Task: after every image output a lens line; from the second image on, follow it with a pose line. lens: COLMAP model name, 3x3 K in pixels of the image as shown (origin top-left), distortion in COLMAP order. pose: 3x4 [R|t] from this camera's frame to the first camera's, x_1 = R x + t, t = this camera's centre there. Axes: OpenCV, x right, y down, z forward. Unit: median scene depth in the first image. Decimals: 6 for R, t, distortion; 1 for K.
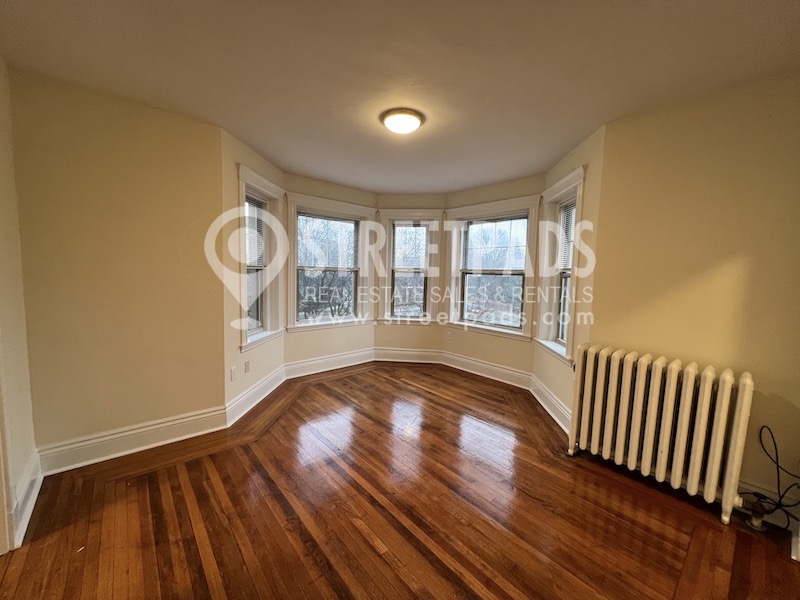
lens RADIAL K [[319.6, 0, 397.0], [0, 319.6, 298.2], [0, 0, 1]] dist [-0.001122, 0.000015]
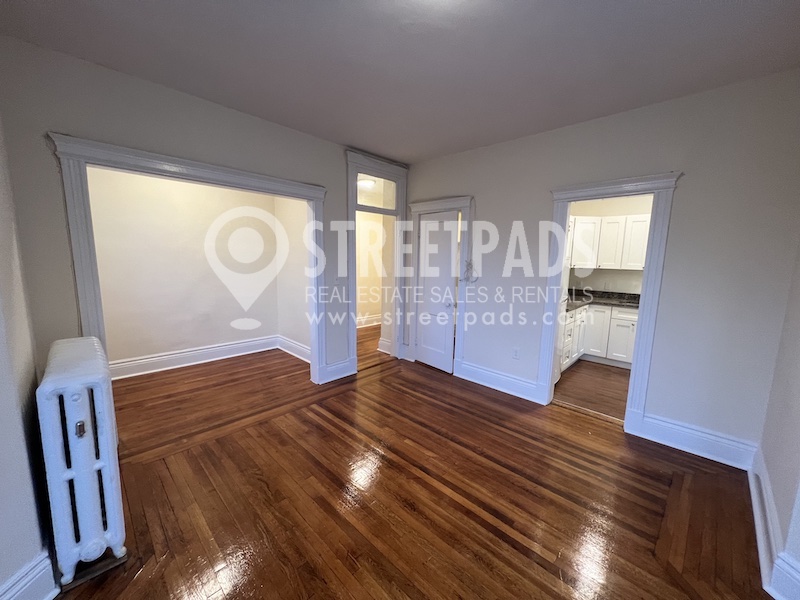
lens RADIAL K [[319.6, 0, 397.0], [0, 319.6, 298.2], [0, 0, 1]] dist [-0.001122, 0.000015]
pose [[-0.995091, -0.031066, -0.093960, 0.070191], [-0.050916, 0.974863, 0.216912, -0.079237], [0.084859, 0.220631, -0.971659, 0.974912]]
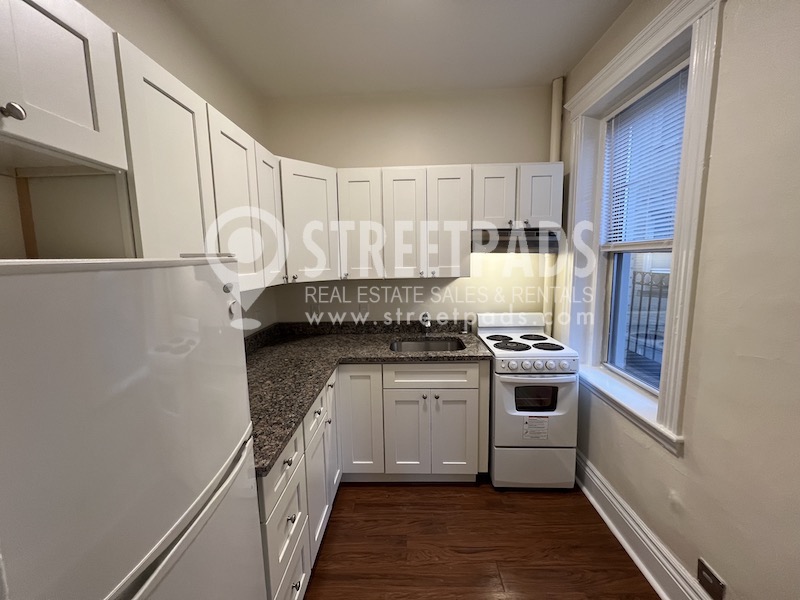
lens RADIAL K [[319.6, 0, 397.0], [0, 319.6, 298.2], [0, 0, 1]] dist [-0.001122, 0.000015]
pose [[-0.677510, 0.079491, -0.731206, -0.420735], [-0.061238, 0.984595, 0.163779, -0.034271], [0.732960, 0.155739, -0.662204, 0.320698]]
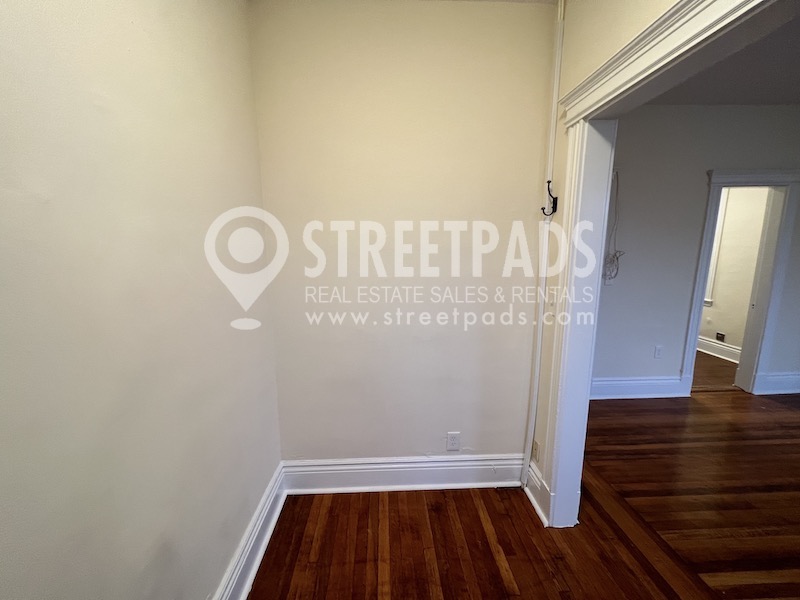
lens RADIAL K [[319.6, 0, 397.0], [0, 319.6, 298.2], [0, 0, 1]] dist [-0.001122, 0.000015]
pose [[-0.616921, 0.109678, -0.779345, 0.644787], [-0.074551, 0.977646, 0.196599, 0.000952], [0.783486, 0.179387, -0.594953, 0.148476]]
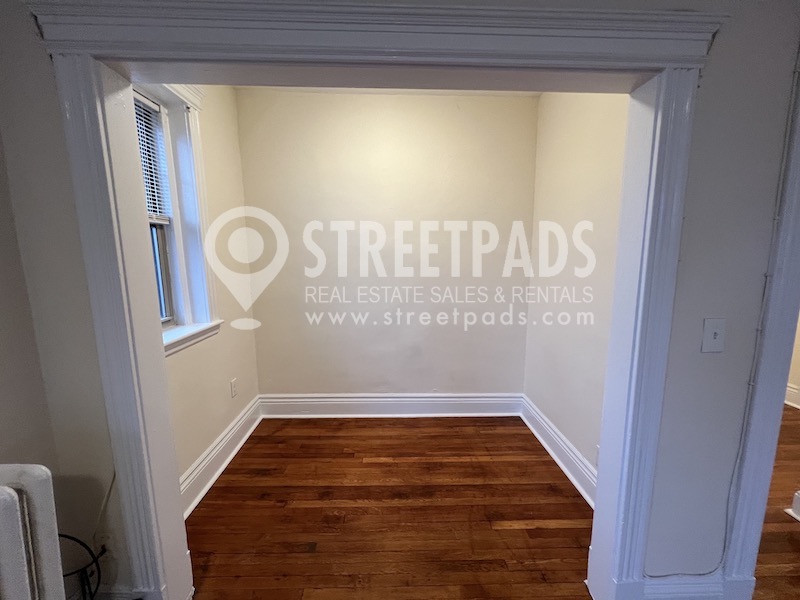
lens RADIAL K [[319.6, 0, 397.0], [0, 319.6, 298.2], [0, 0, 1]] dist [-0.001122, 0.000015]
pose [[-0.773566, -0.110312, 0.624041, 0.201177], [0.040856, 0.974003, 0.222821, -0.029338], [-0.632398, 0.197862, -0.748948, 0.440911]]
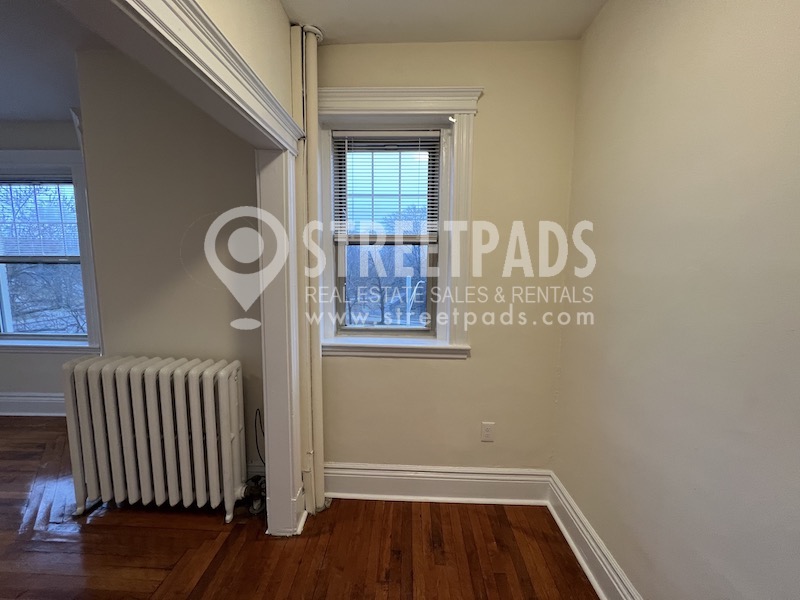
lens RADIAL K [[319.6, 0, 397.0], [0, 319.6, 298.2], [0, 0, 1]] dist [-0.001122, 0.000015]
pose [[0.676845, -0.098651, 0.729486, 0.354686], [0.069137, 0.995118, 0.070425, 0.003844], [-0.732872, 0.002768, 0.680361, -0.008711]]
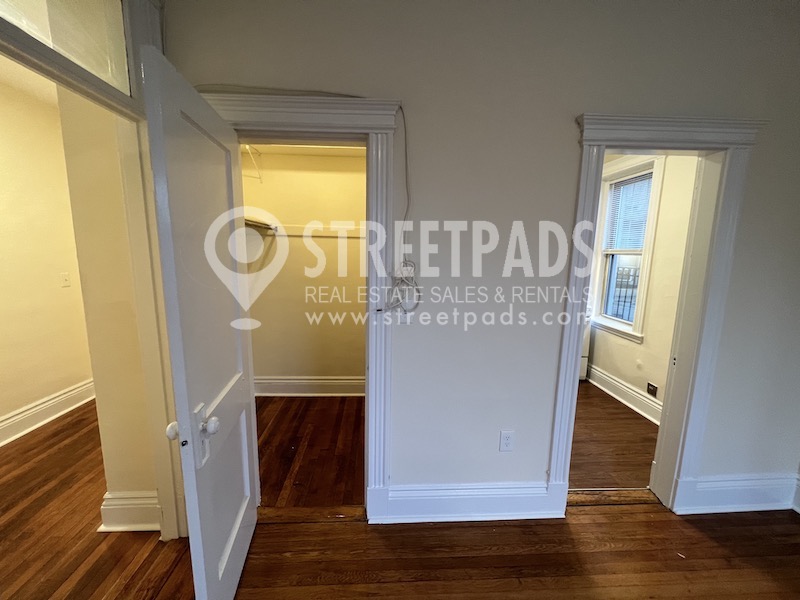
lens RADIAL K [[315.4, 0, 400.0], [0, 315.4, 300.0], [0, 0, 1]] dist [0.000856, 0.000077]
pose [[-0.608483, 0.087345, -0.788745, 0.083501], [-0.096116, 0.978495, 0.182507, -0.022421], [0.787724, 0.186864, -0.587003, 0.310497]]
